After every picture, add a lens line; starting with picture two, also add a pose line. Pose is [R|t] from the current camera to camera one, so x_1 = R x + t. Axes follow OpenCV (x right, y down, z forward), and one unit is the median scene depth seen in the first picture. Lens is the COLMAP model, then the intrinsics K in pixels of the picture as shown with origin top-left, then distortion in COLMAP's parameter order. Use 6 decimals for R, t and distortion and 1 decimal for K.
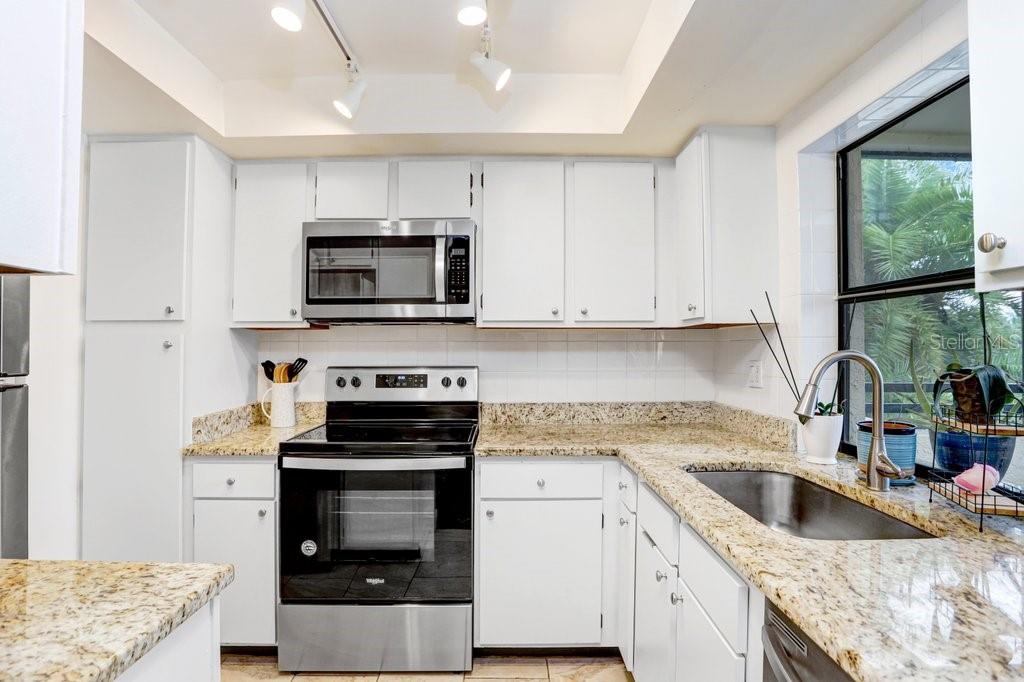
lens RADIAL K [[535.7, 0, 512.0], [0, 535.7, 341.0], [0, 0, 1]] dist [-0.002562, -0.000240]
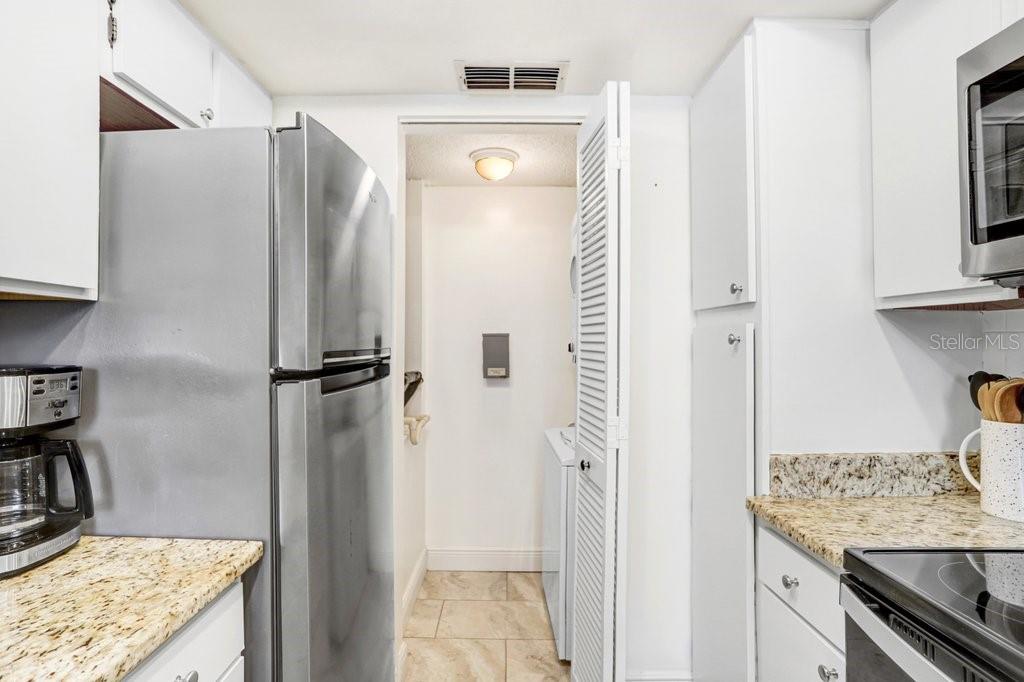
lens RADIAL K [[511.4, 0, 507.8], [0, 511.4, 326.2], [0, 0, 1]] dist [-0.019255, 0.000358]
pose [[-0.008101, -0.031872, -0.999459, 0.014666], [0.007305, 0.999463, -0.031931, 0.007789], [0.999941, -0.007560, -0.007864, 0.629846]]
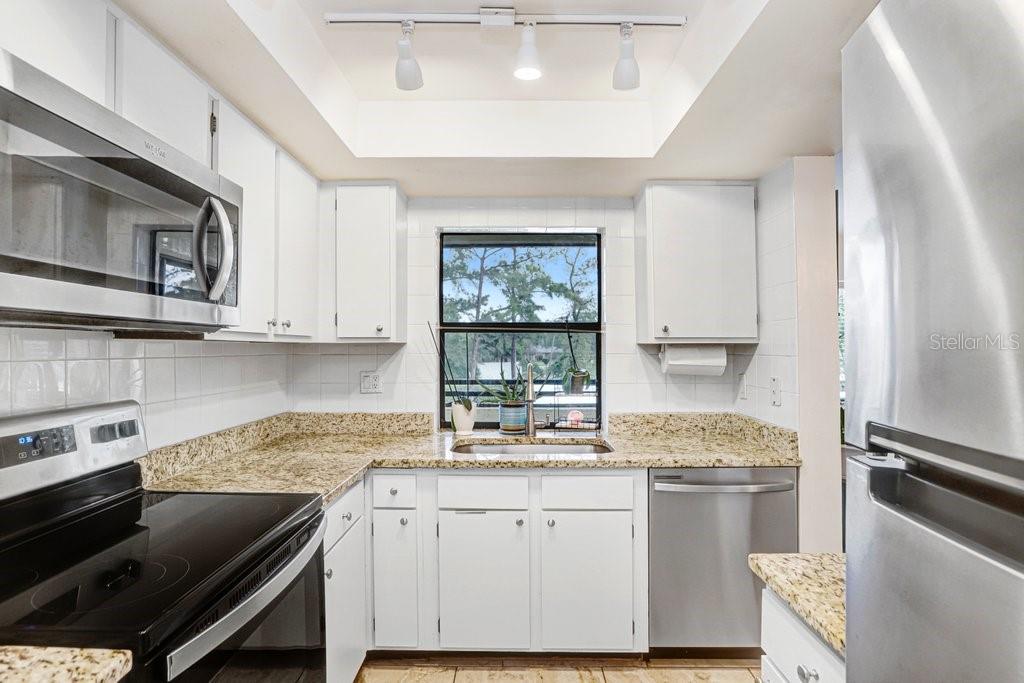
lens RADIAL K [[487.9, 0, 512.0], [0, 487.9, 341.5], [0, 0, 1]] dist [-0.018887, 0.000064]
pose [[0.010135, 0.017043, 0.999803, -0.683111], [-0.012984, 0.999773, -0.016911, -0.016382], [-0.999864, -0.012810, 0.010354, 0.641100]]
